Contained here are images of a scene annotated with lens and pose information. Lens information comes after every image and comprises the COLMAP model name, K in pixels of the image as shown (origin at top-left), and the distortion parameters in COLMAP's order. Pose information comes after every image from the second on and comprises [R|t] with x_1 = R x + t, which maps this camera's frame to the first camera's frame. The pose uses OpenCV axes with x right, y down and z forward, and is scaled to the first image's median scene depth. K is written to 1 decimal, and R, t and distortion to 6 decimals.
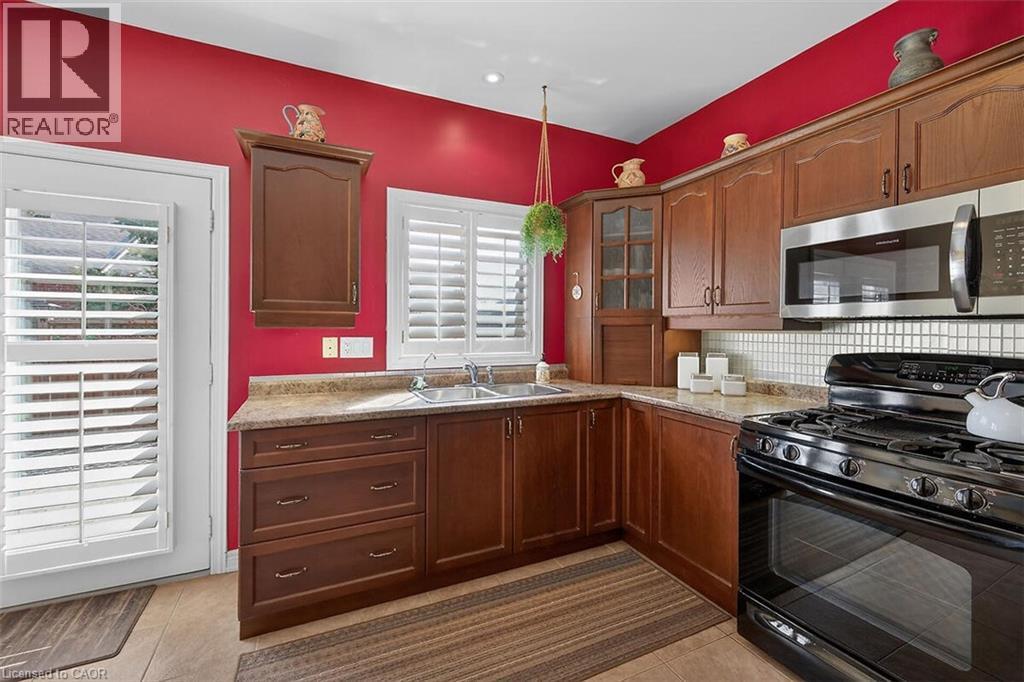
lens RADIAL K [[398.8, 0, 488.6], [0, 398.8, 330.4], [0, 0, 1]] dist [0.003127, -0.002674]
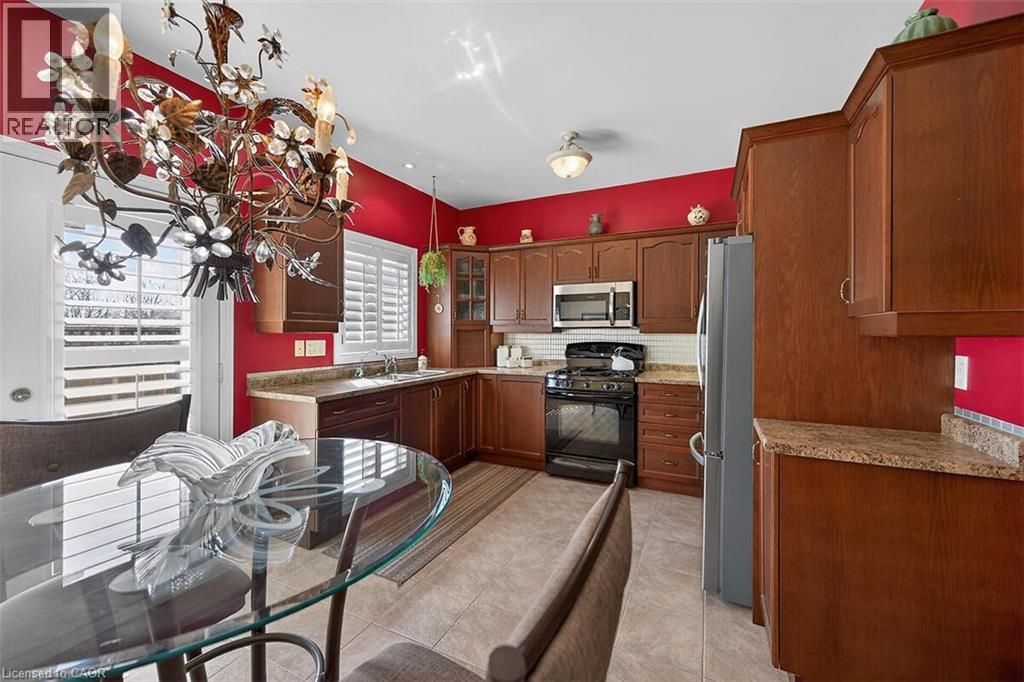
lens RADIAL K [[398.8, 0, 515.4], [0, 398.8, 337.0], [0, 0, 1]] dist [0.003127, -0.002674]
pose [[0.755501, -0.013593, 0.655006, -0.648582], [0.008587, 0.999904, 0.010846, -0.001771], [-0.655091, -0.002570, 0.755546, -0.376456]]
